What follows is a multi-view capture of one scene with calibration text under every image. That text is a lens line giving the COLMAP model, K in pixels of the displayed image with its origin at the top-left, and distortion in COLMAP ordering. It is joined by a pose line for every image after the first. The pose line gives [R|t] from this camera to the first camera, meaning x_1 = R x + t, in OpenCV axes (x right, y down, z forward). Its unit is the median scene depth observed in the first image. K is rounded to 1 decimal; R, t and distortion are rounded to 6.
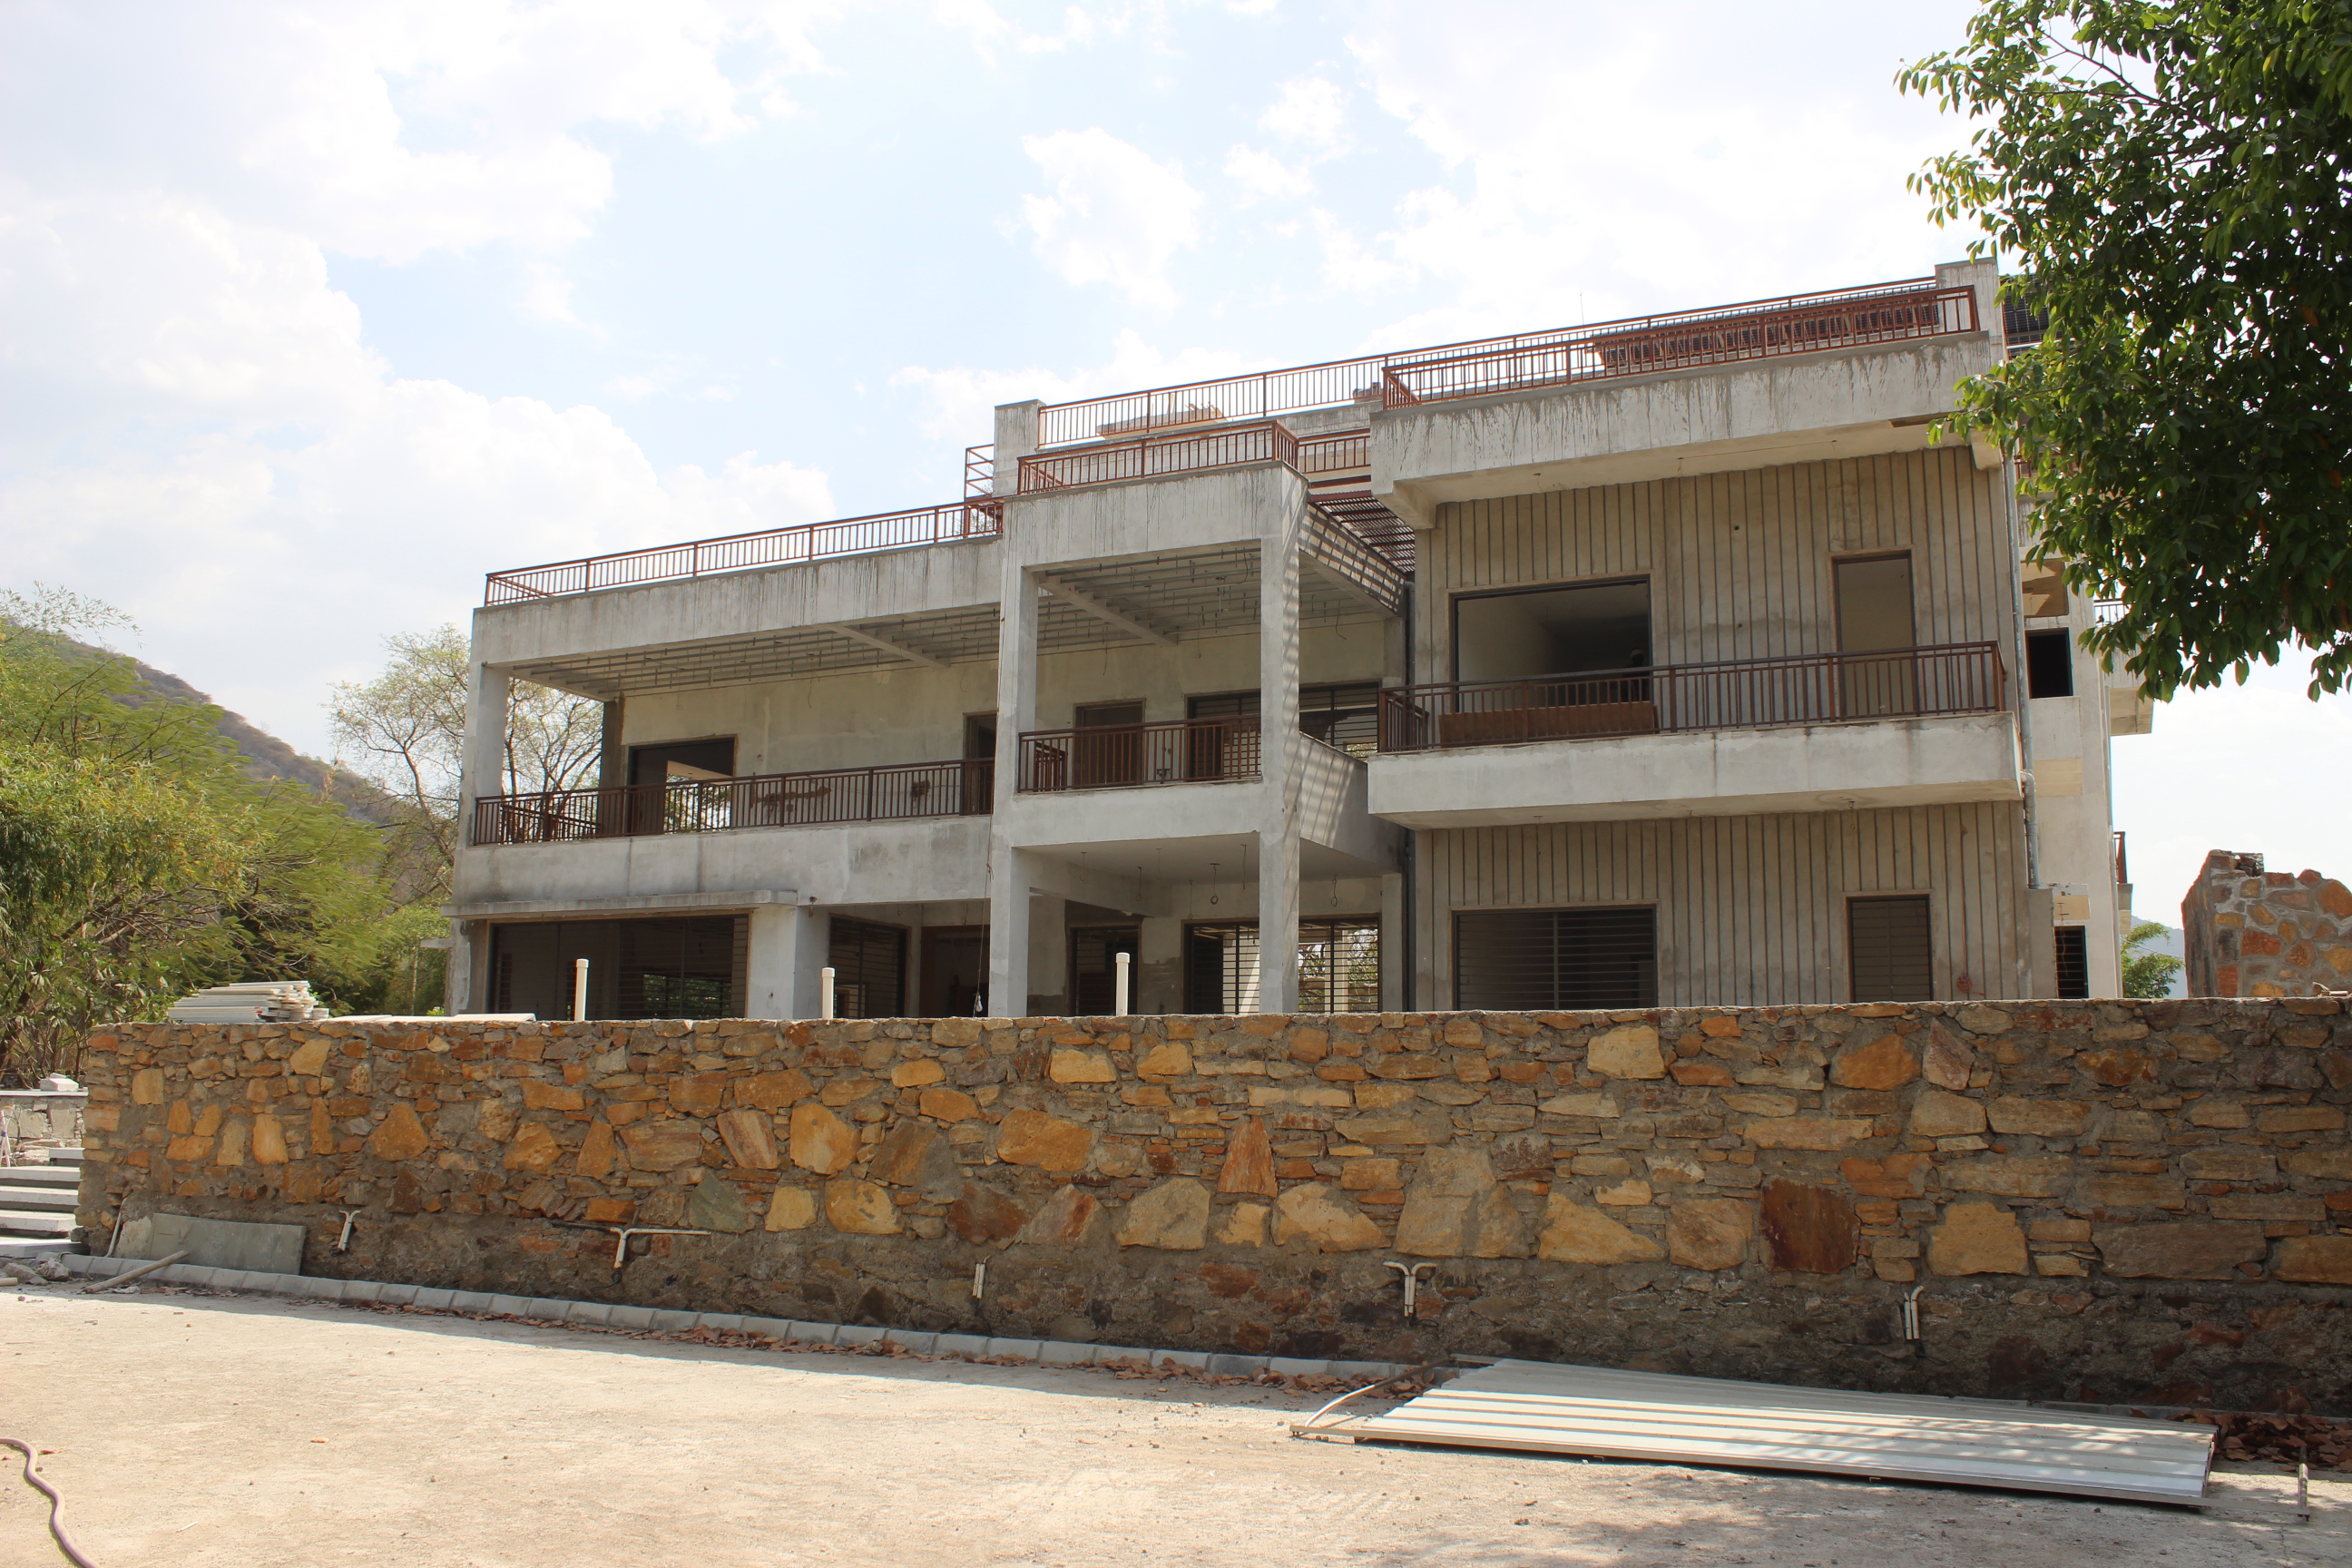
lens RADIAL K [[1987.2, 0, 1176.0], [0, 1987.2, 784.0], [0, 0, 1]] dist [-0.093610, 0.003371]
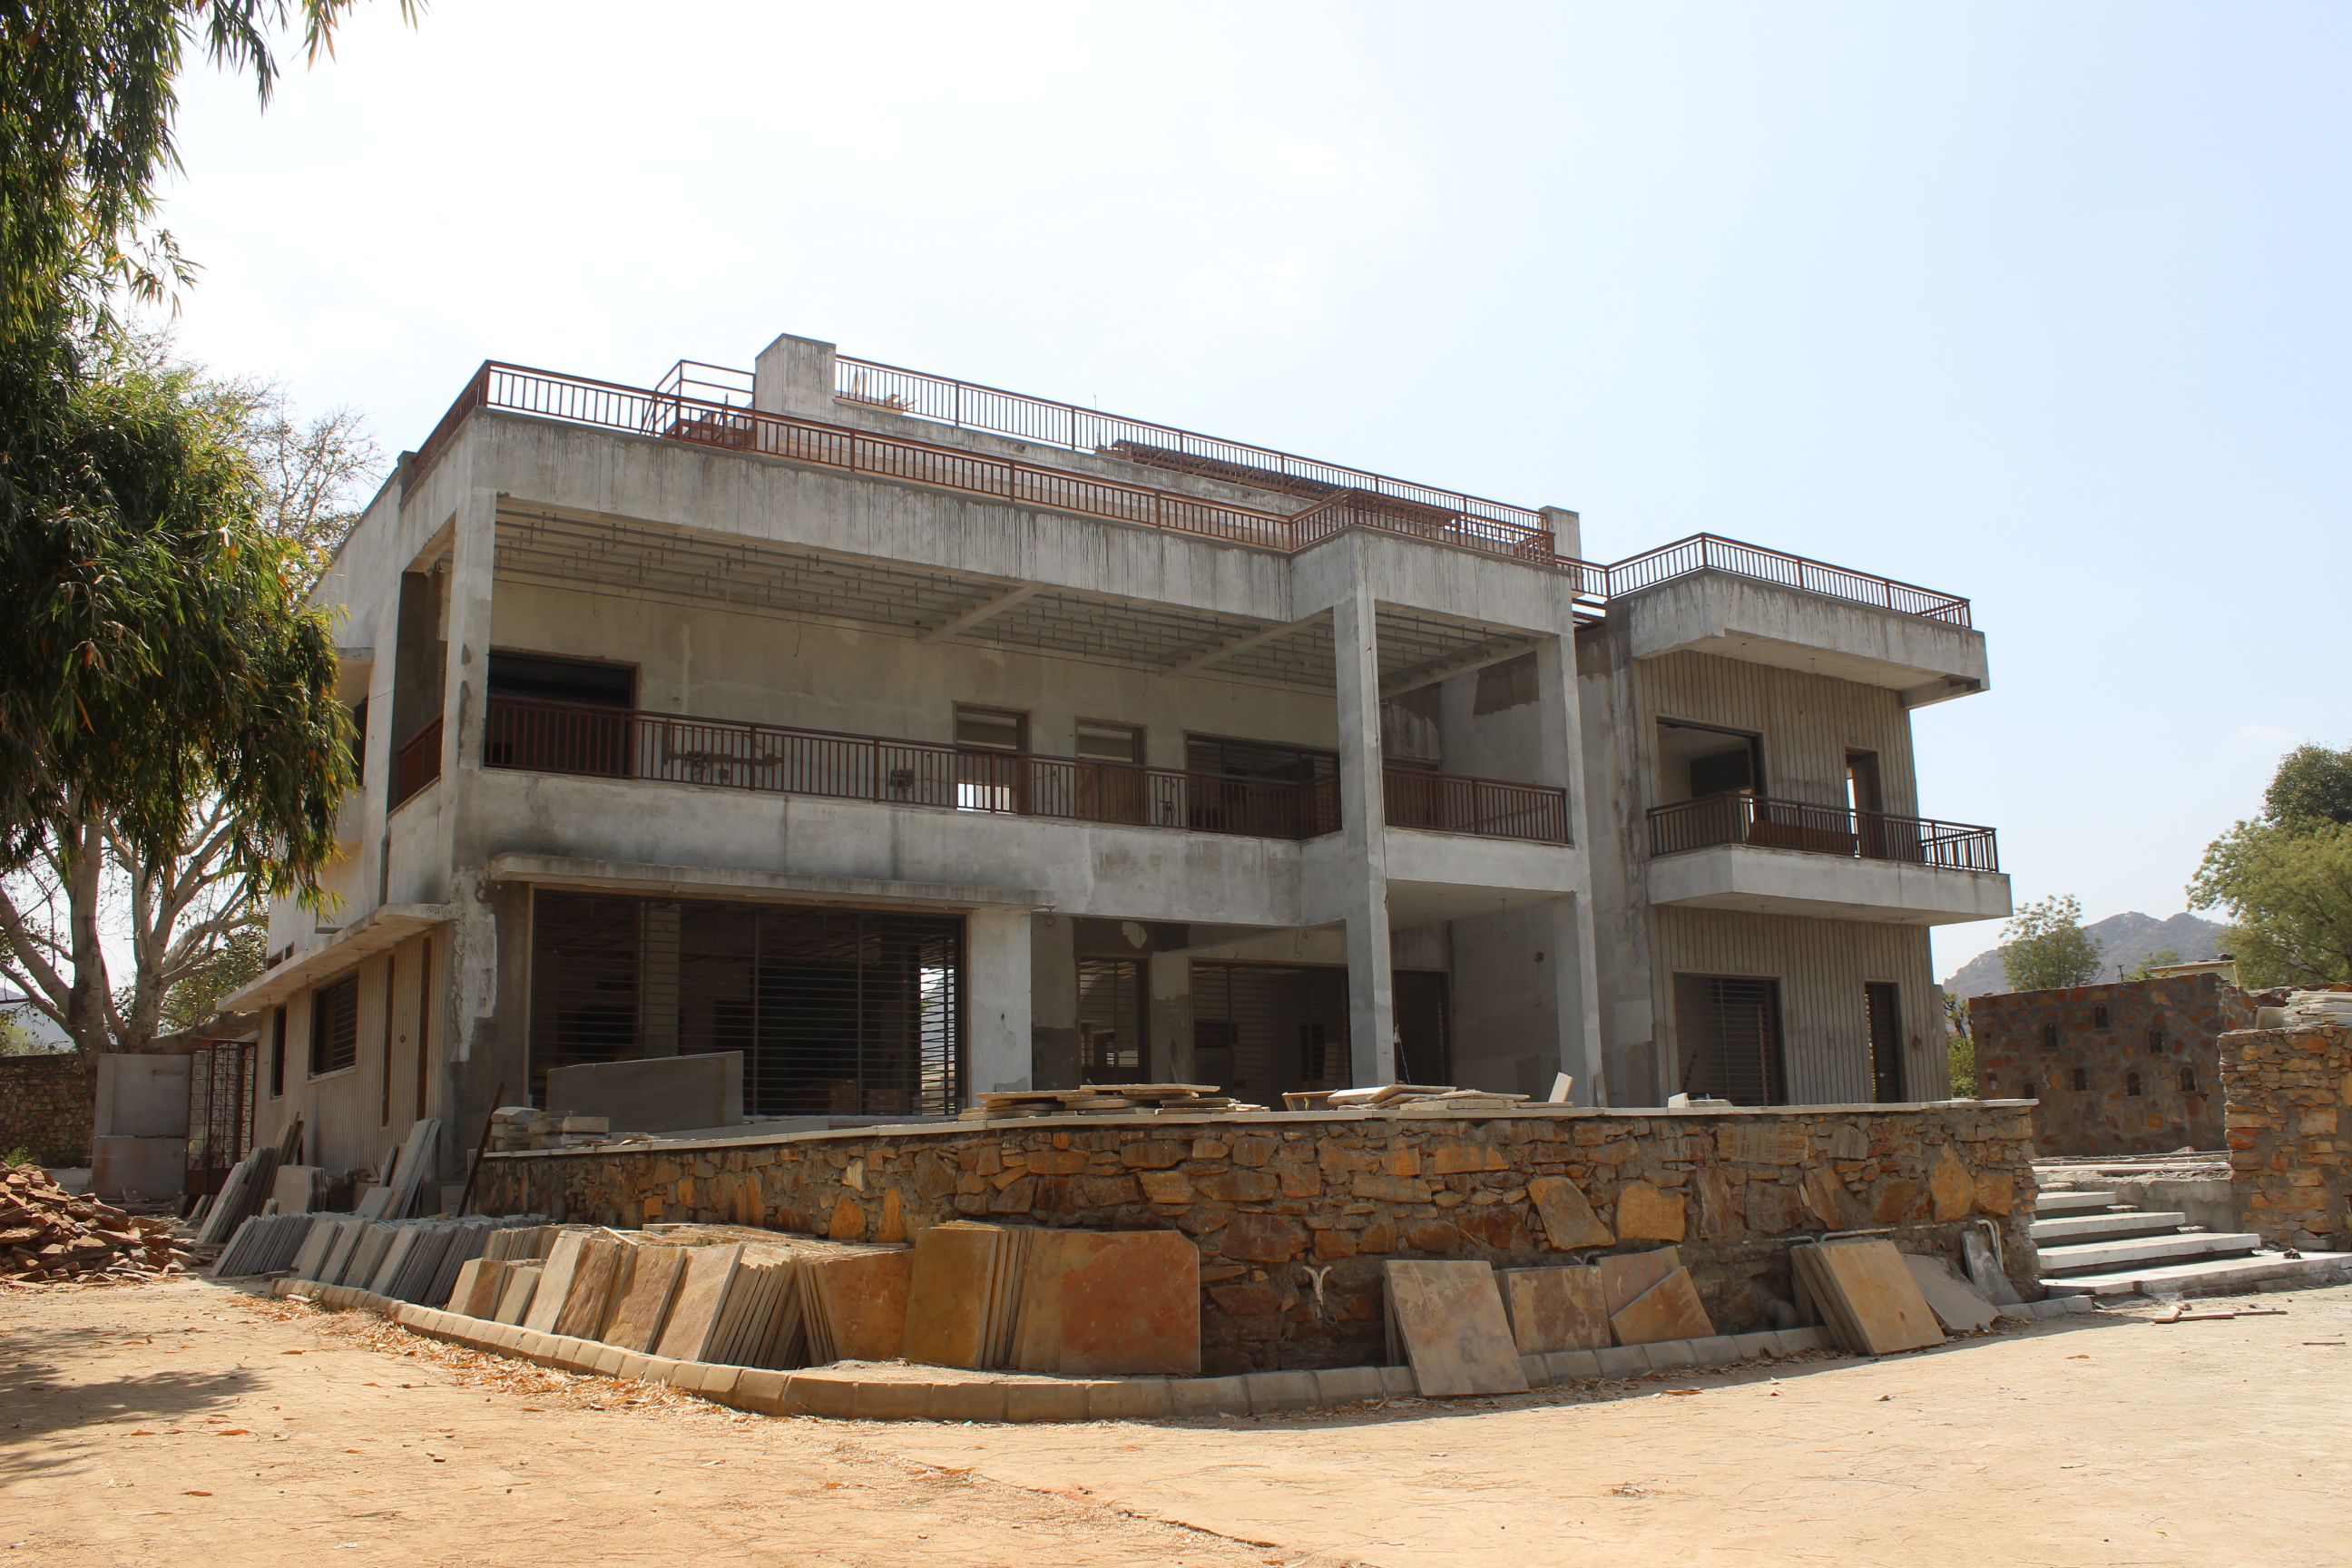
lens RADIAL K [[1987.2, 0, 1176.0], [0, 1987.2, 784.0], [0, 0, 1]] dist [-0.093610, 0.003371]
pose [[0.503944, 0.142019, 0.851981, -0.890318], [-0.110717, 0.988874, -0.099349, 0.085572], [-0.856611, -0.044262, 0.514061, 0.521847]]
